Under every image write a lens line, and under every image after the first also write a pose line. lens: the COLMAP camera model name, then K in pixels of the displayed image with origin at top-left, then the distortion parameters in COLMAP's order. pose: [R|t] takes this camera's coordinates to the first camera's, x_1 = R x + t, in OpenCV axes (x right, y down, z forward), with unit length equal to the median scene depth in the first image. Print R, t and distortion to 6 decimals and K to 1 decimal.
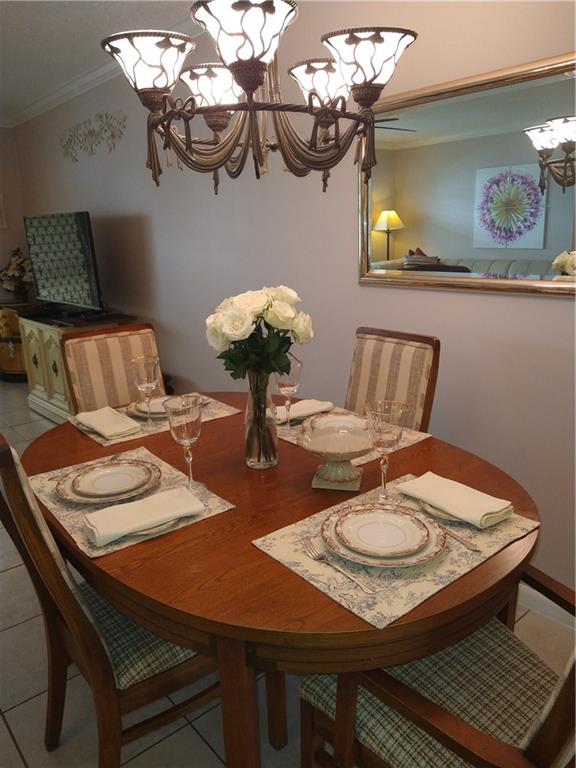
lens RADIAL K [[565.2, 0, 288.0], [0, 565.2, 384.0], [0, 0, 1]] dist [0.120802, -0.165796]
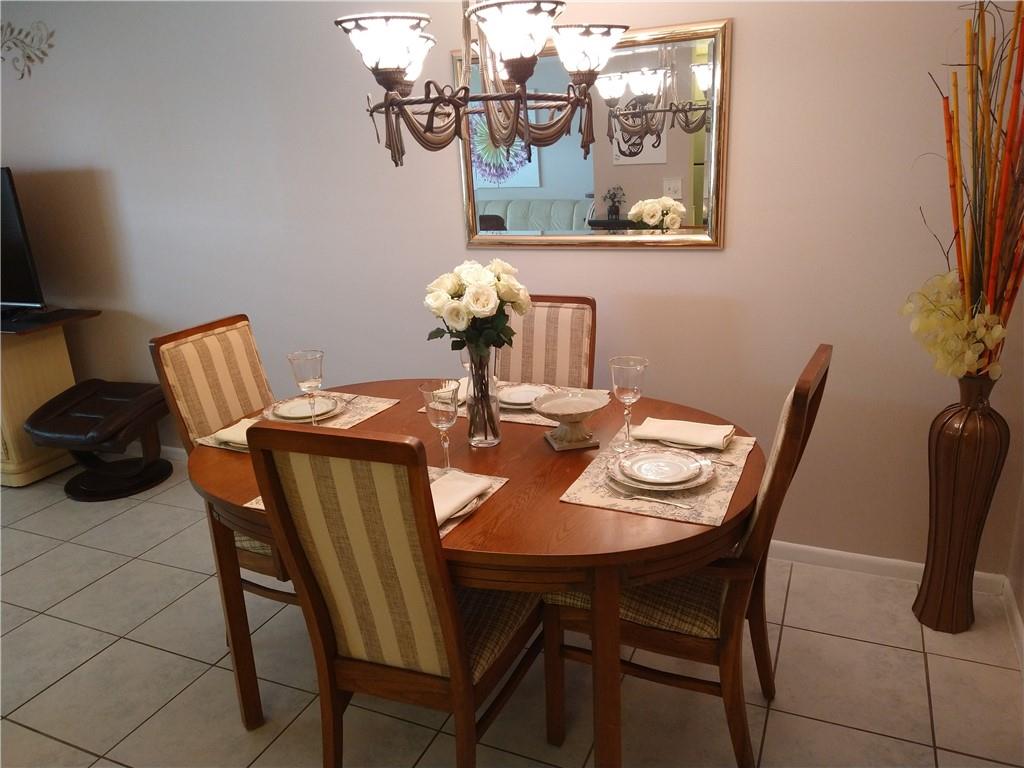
lens RADIAL K [[768.6, 0, 515.4], [0, 768.6, 383.8], [0, 0, 1]] dist [0.126795, -0.173777]
pose [[0.897994, -0.144100, 0.415743, -0.453667], [0.135309, 0.989505, 0.050705, -0.015880], [-0.418686, 0.010721, 0.908068, -0.185280]]
